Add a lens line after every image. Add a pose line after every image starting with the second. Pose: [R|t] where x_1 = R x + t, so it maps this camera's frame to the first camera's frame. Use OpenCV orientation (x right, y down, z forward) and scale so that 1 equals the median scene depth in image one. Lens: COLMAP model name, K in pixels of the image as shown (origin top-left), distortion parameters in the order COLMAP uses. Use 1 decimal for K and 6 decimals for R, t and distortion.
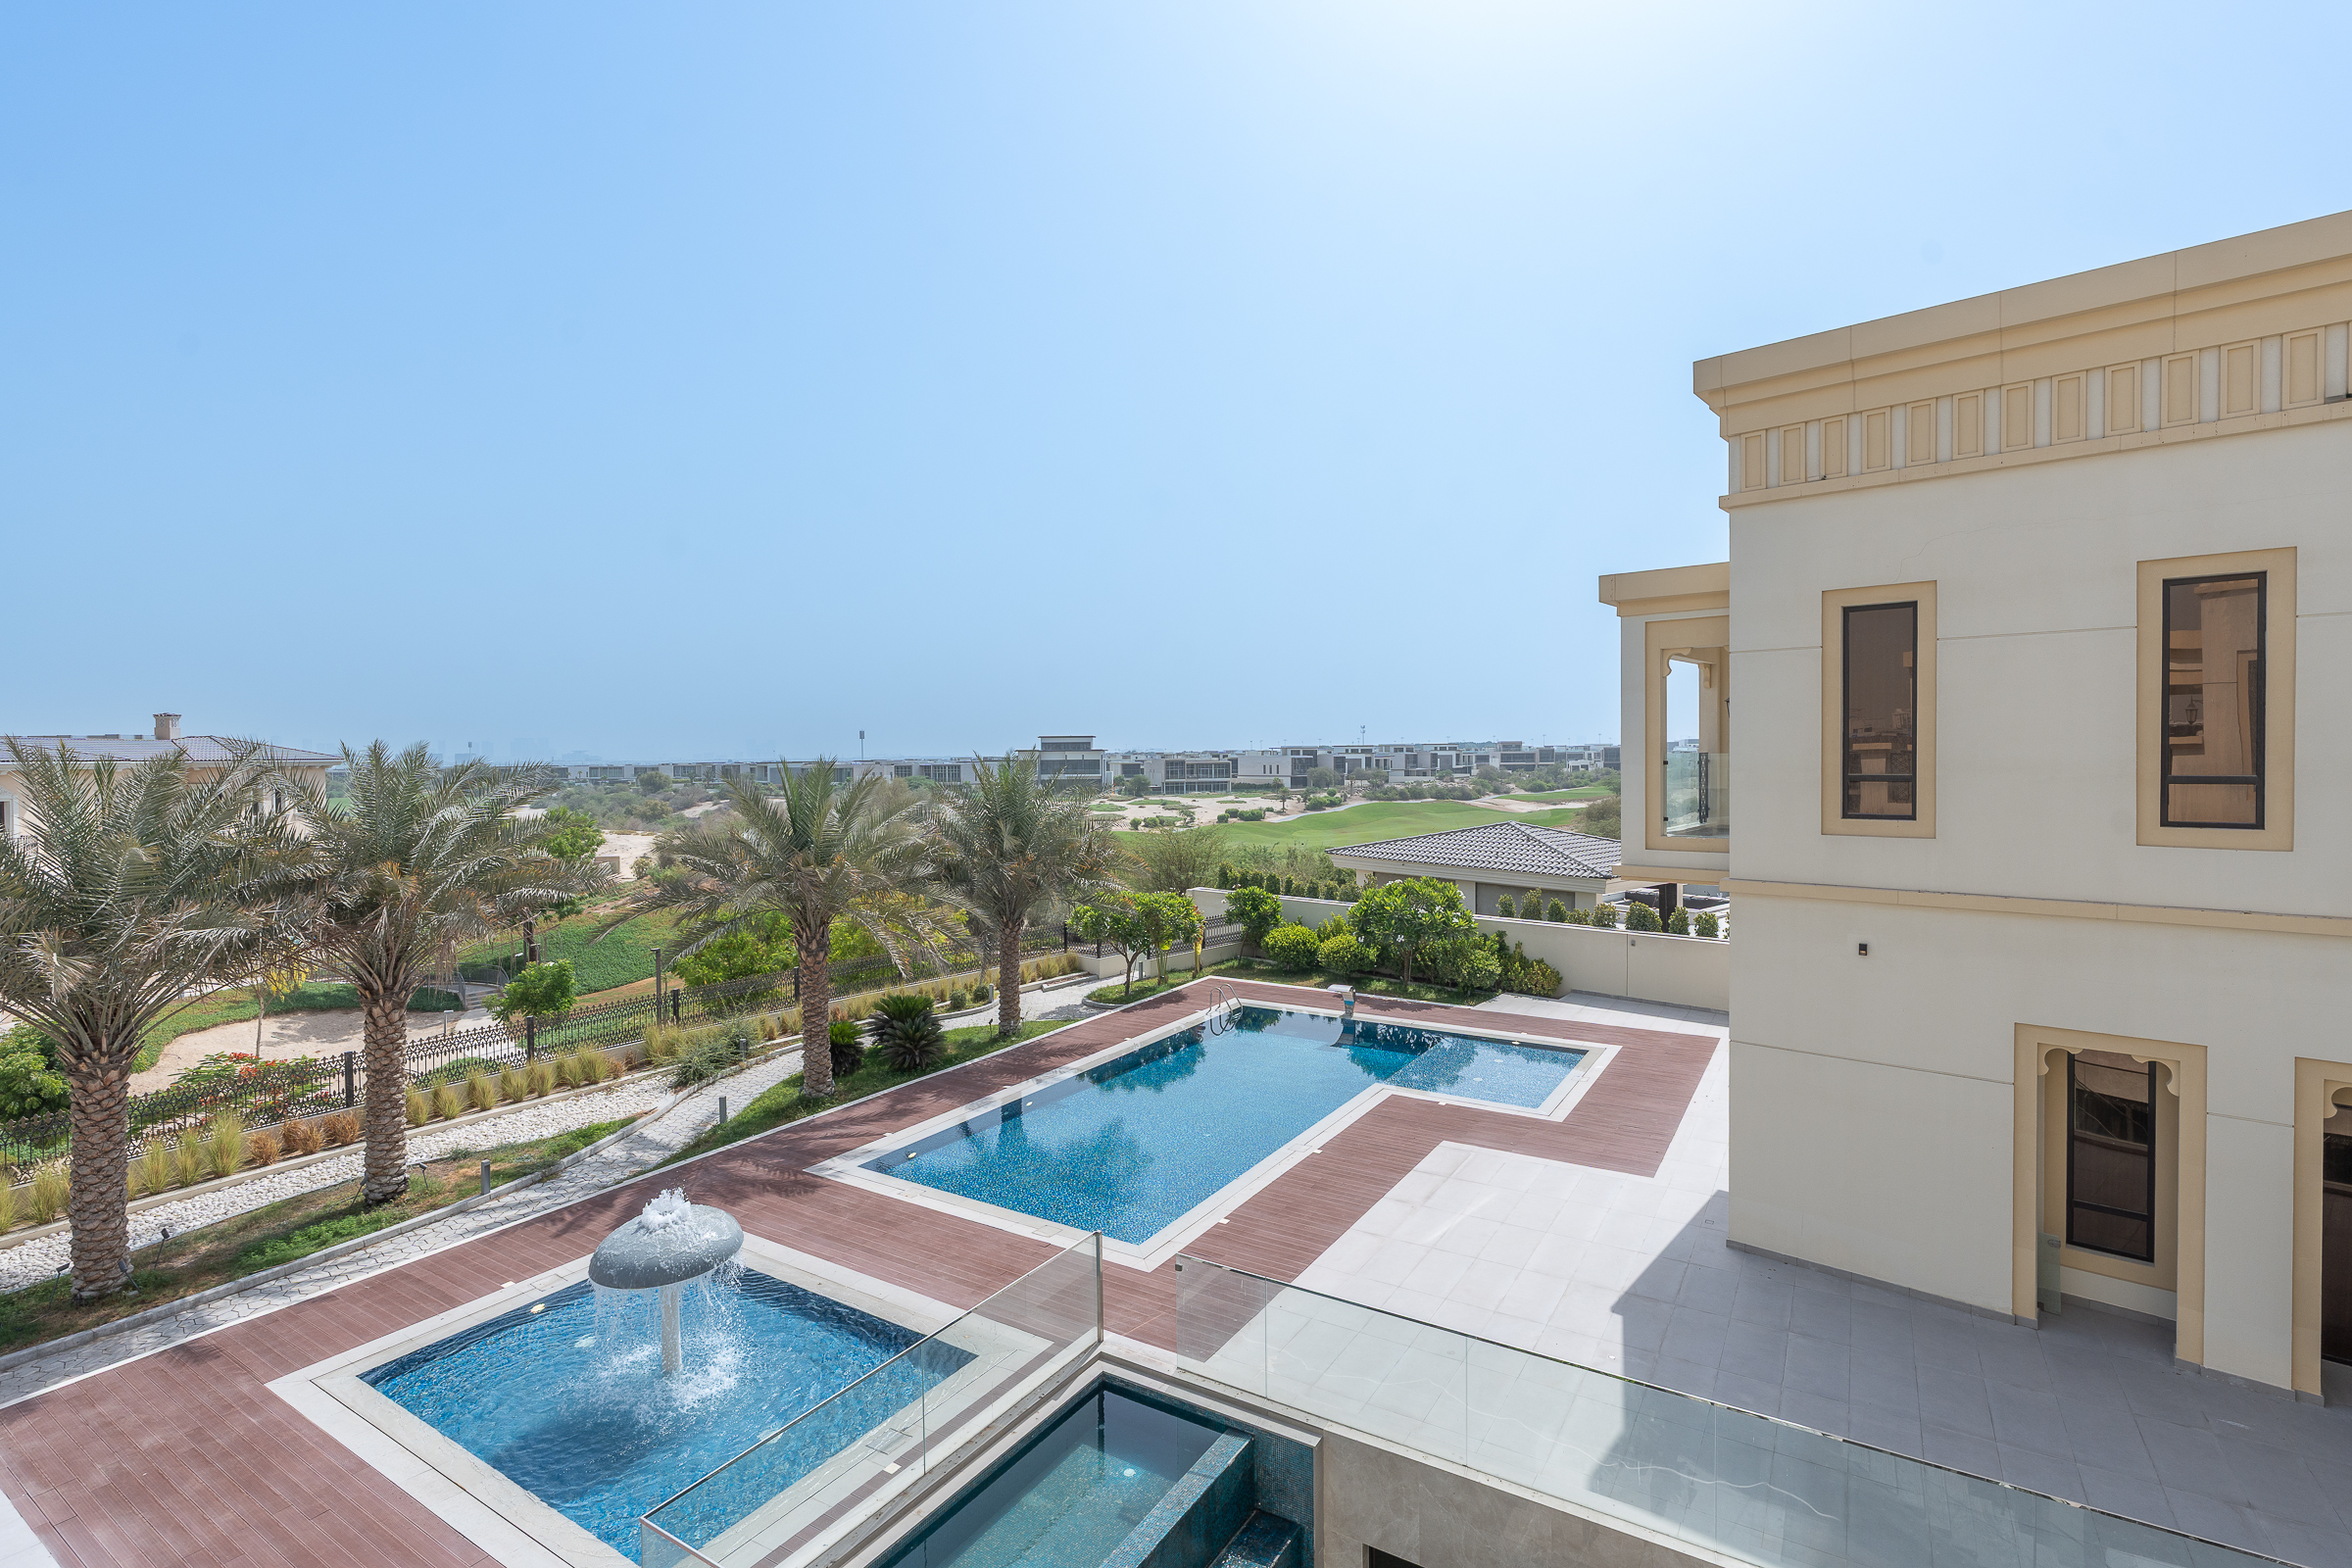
lens RADIAL K [[1077.8, 0, 1175.1], [0, 1077.8, 776.1], [0, 0, 1]] dist [0.001321, -0.001050]
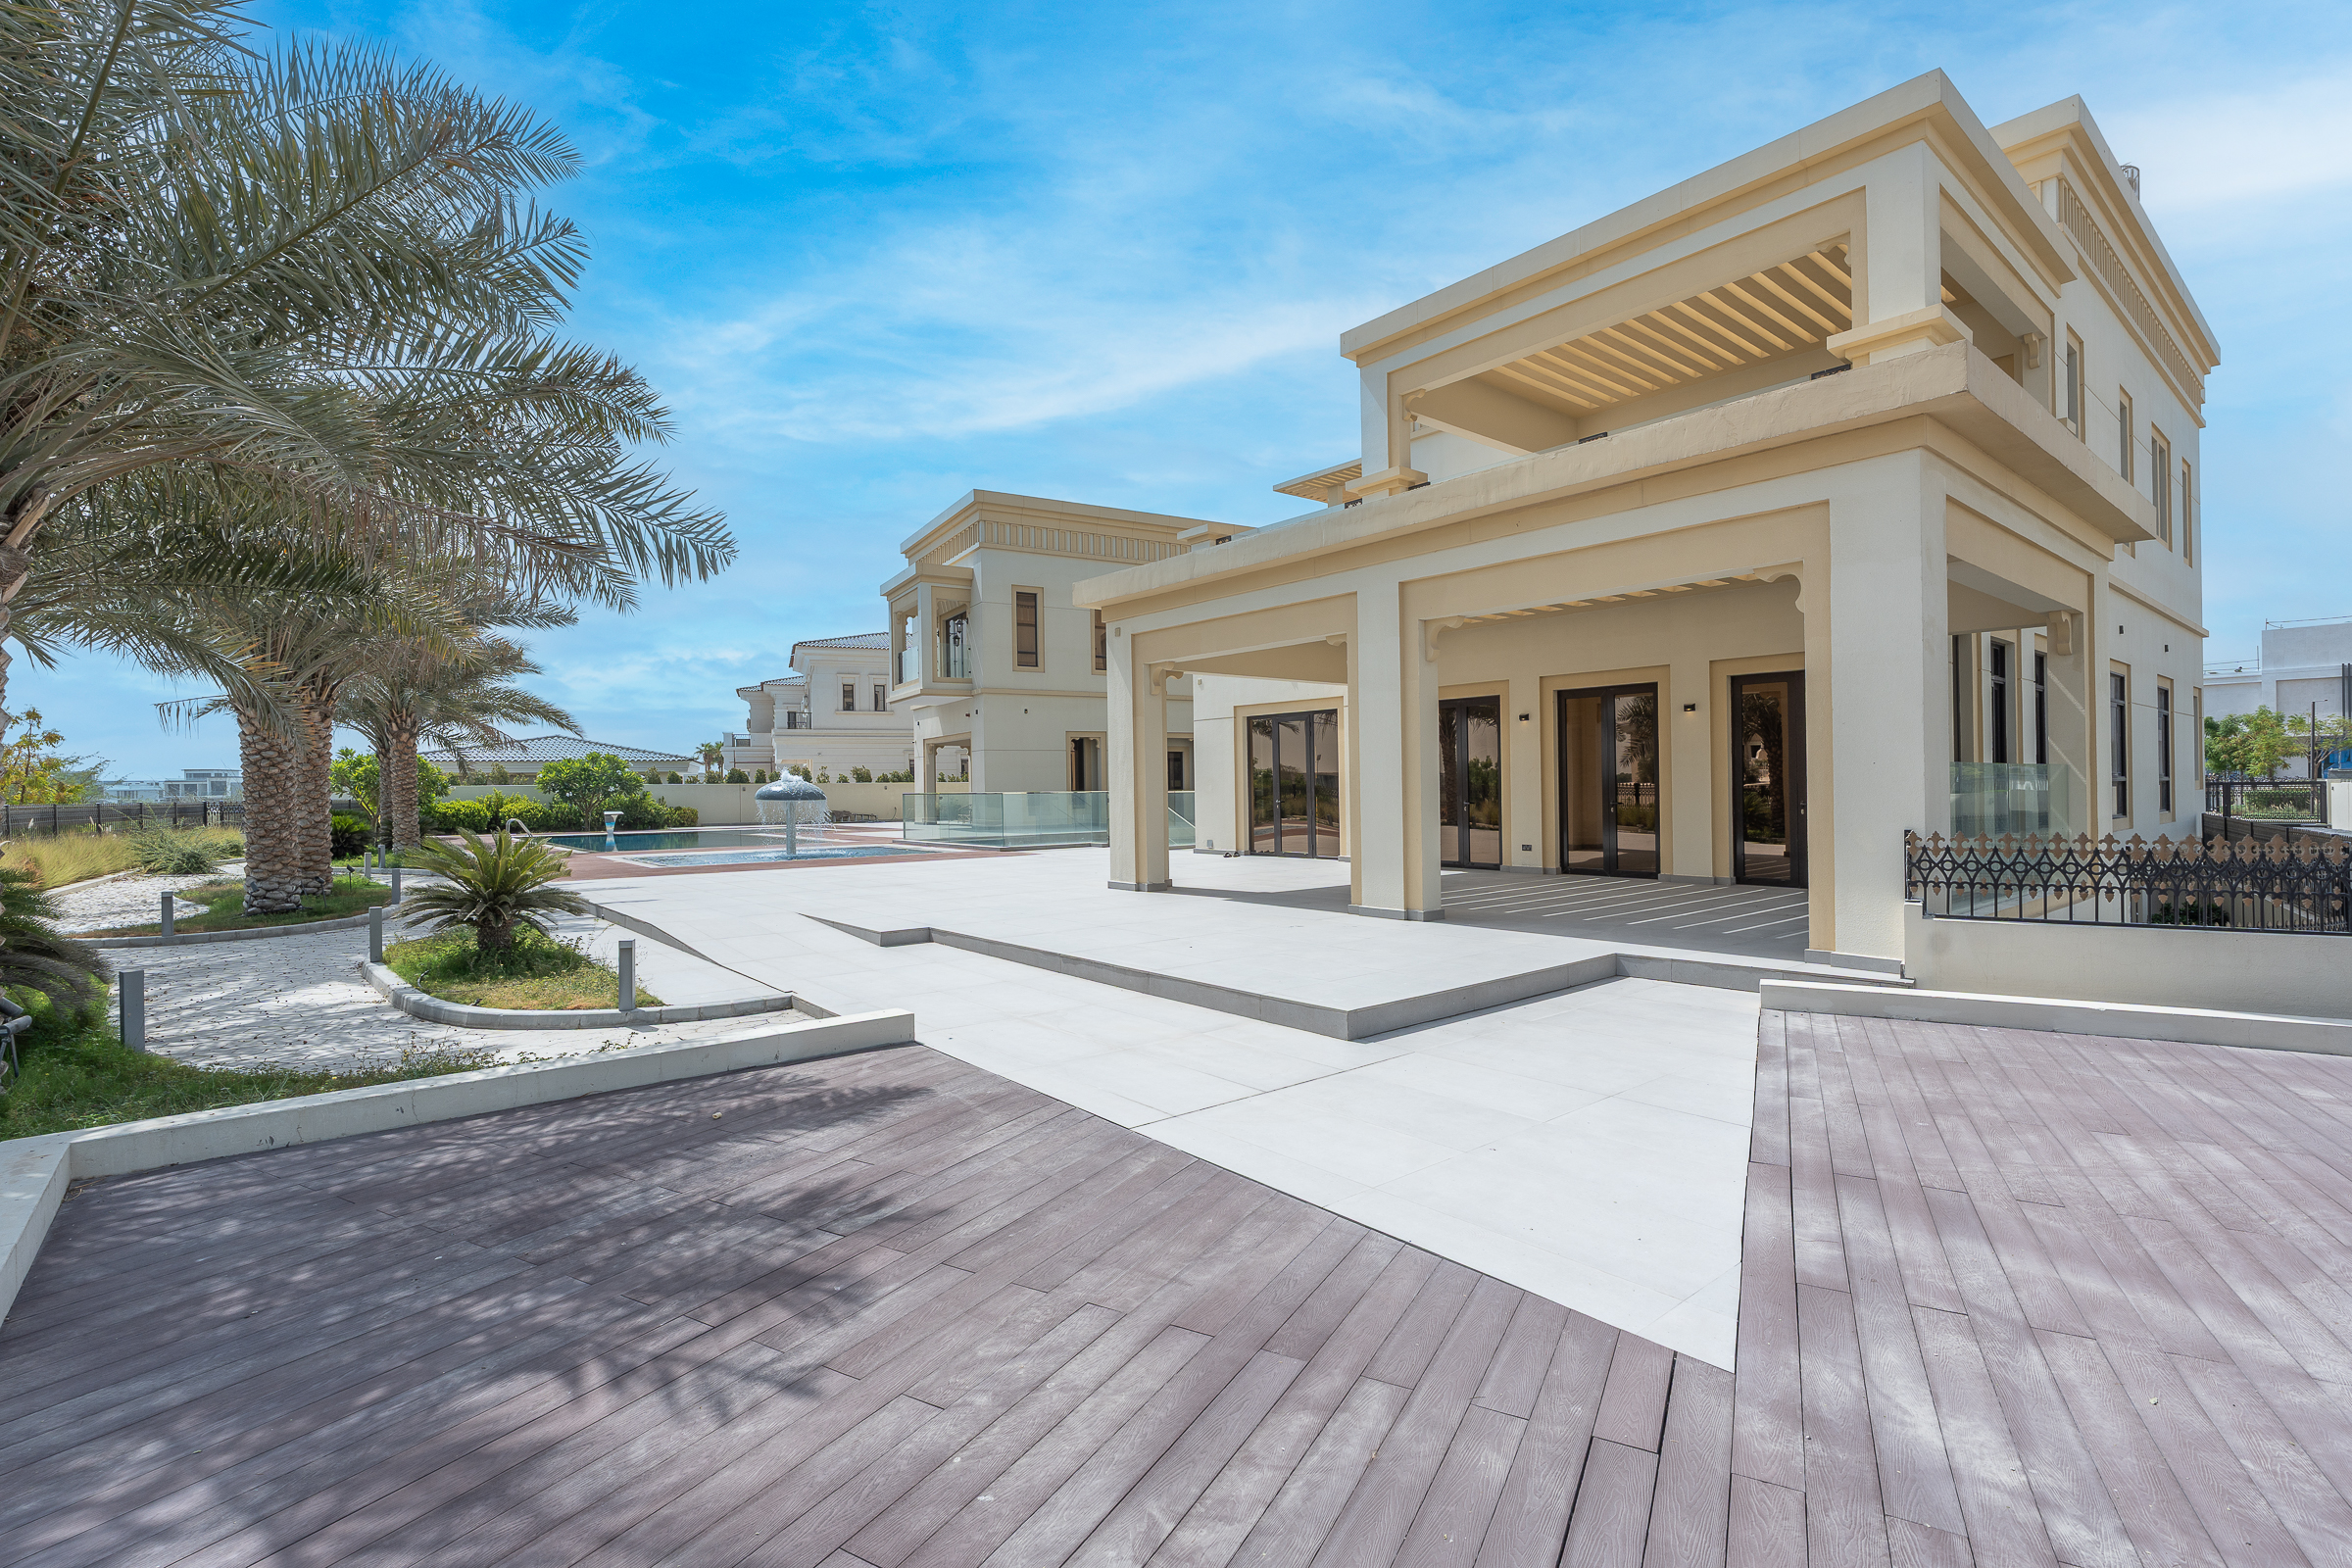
lens RADIAL K [[1077.8, 0, 1188.3], [0, 1077.8, 791.6], [0, 0, 1]] dist [0.001321, -0.001050]
pose [[0.314353, 0.012666, 0.949222, -1.691829], [0.021115, 0.999570, -0.020330, 0.383522], [-0.949071, 0.026434, 0.313951, -0.267605]]
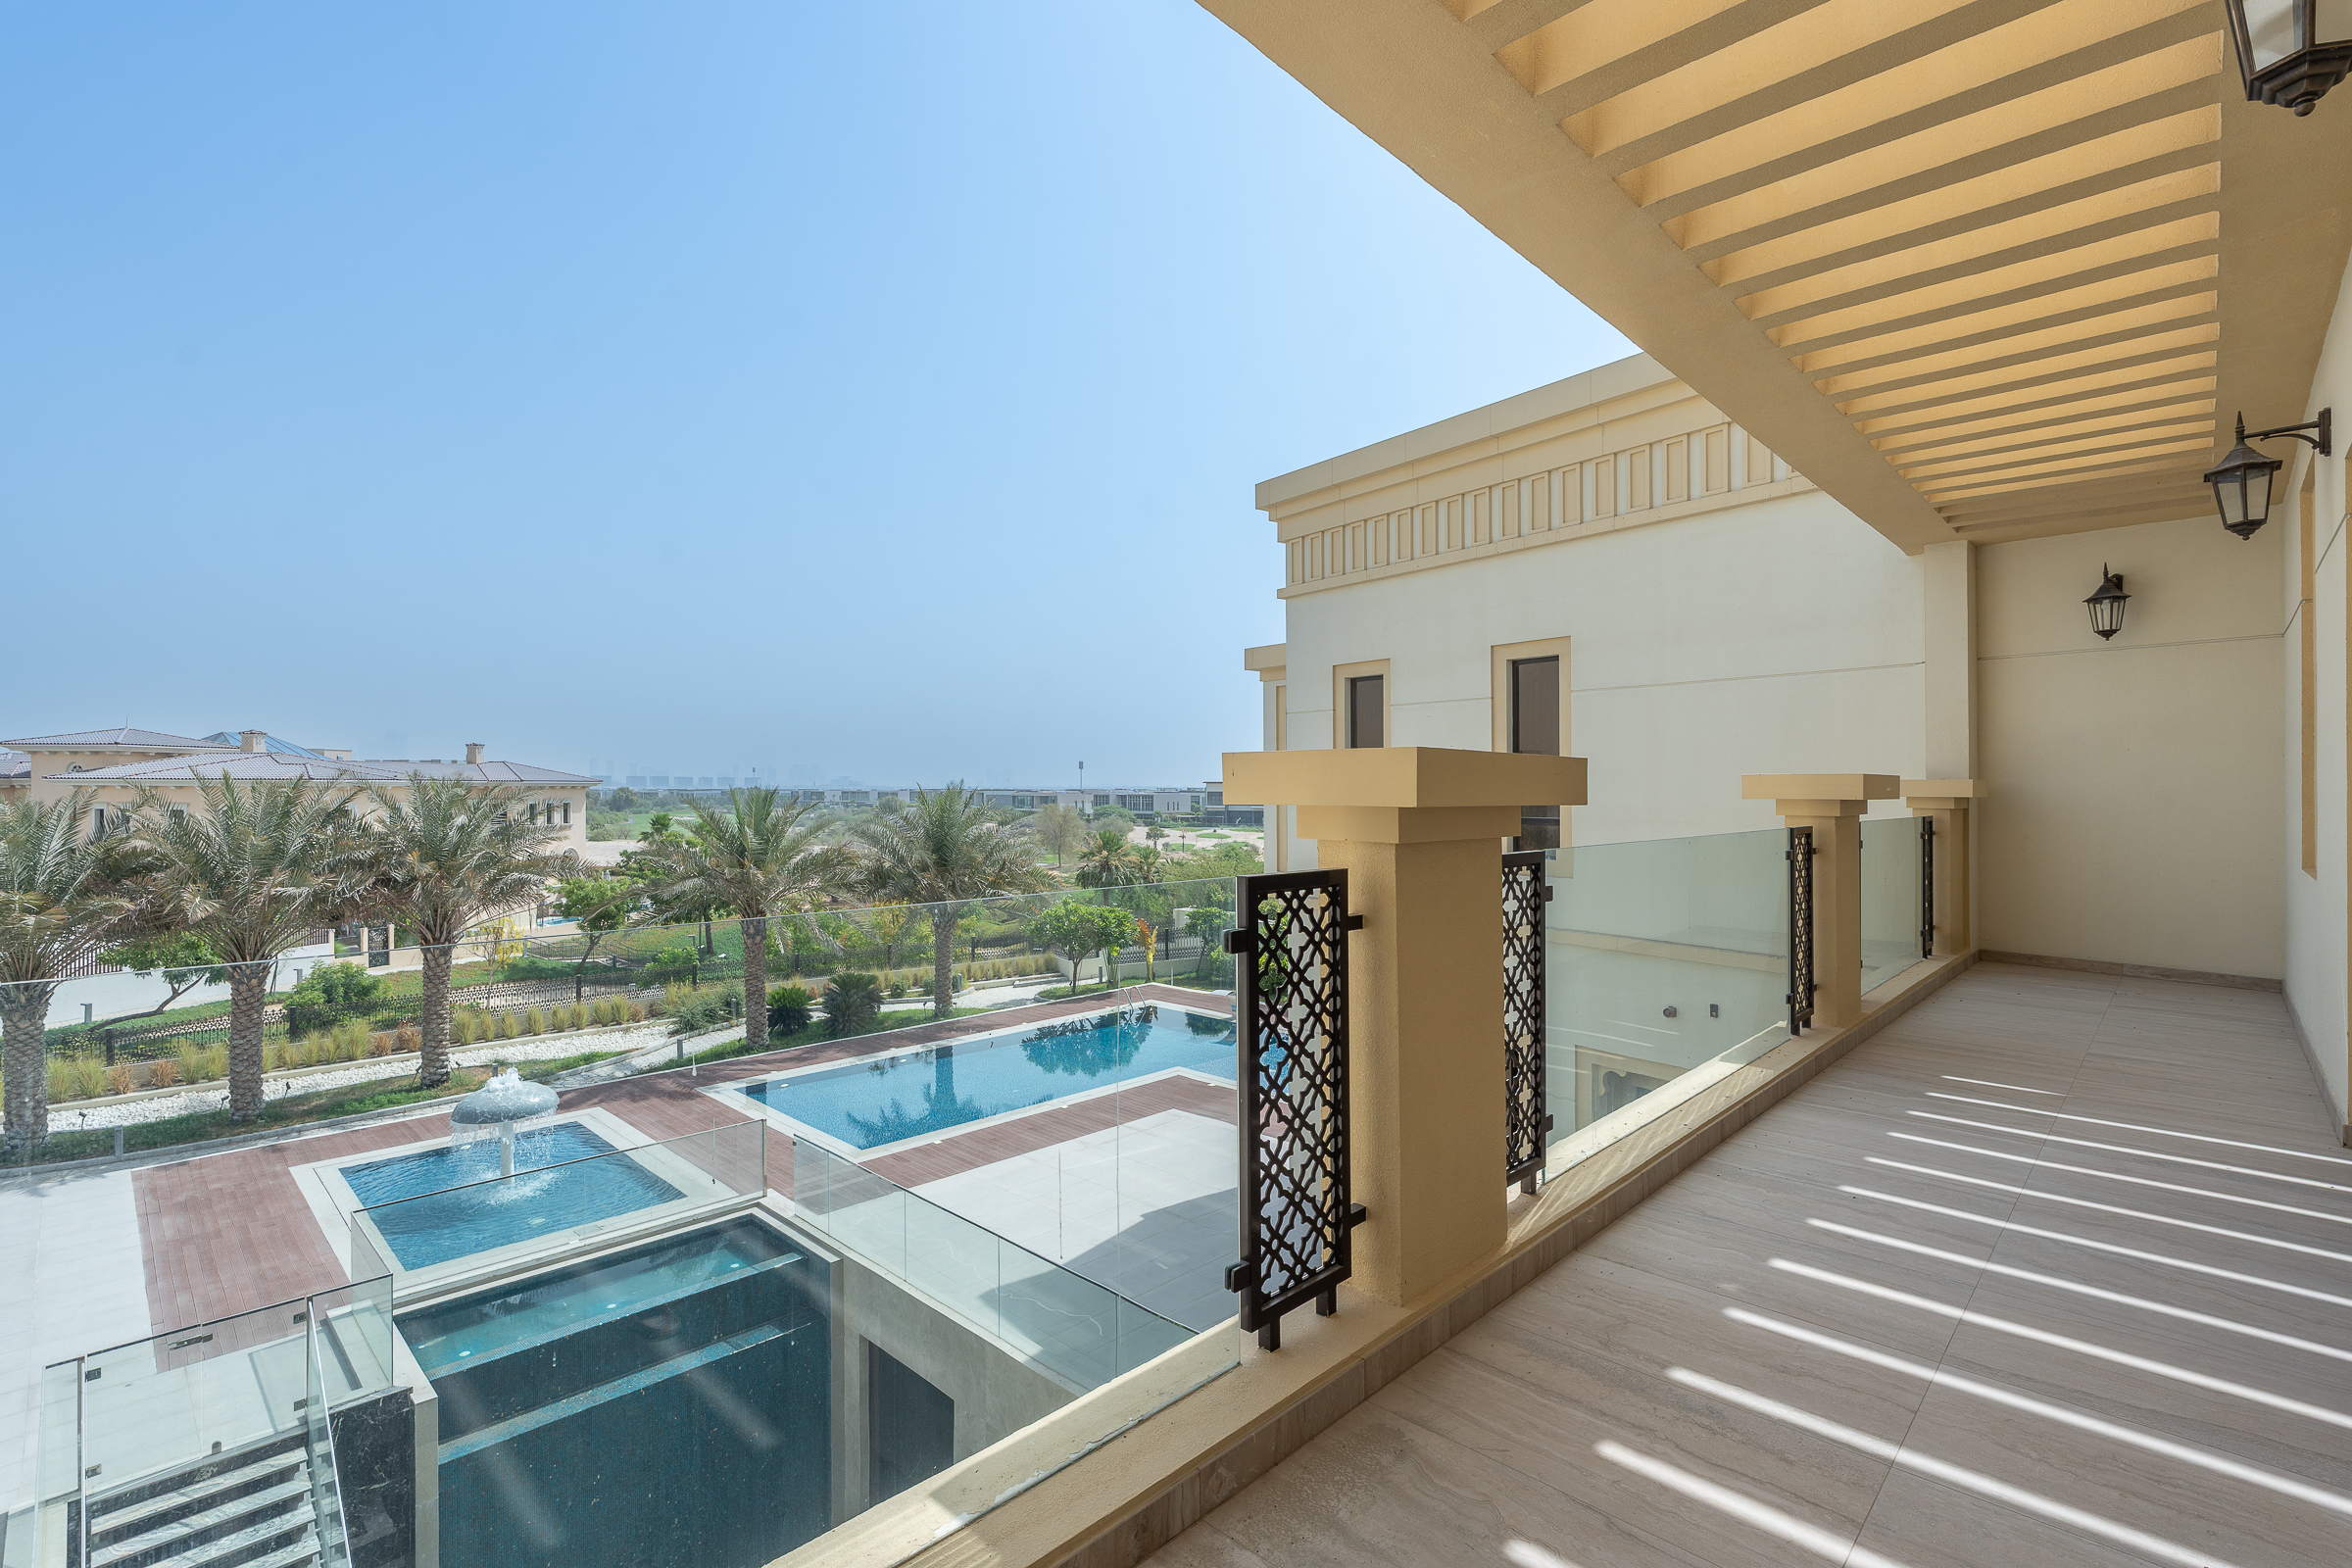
lens RADIAL K [[1077.8, 0, 1193.3], [0, 1077.8, 791.0], [0, 0, 1]] dist [0.001321, -0.001050]
pose [[0.974764, 0.017423, -0.222558, 0.634205], [-0.021092, 0.999678, -0.014120, -0.003818], [0.222240, 0.018458, 0.974817, -0.220313]]
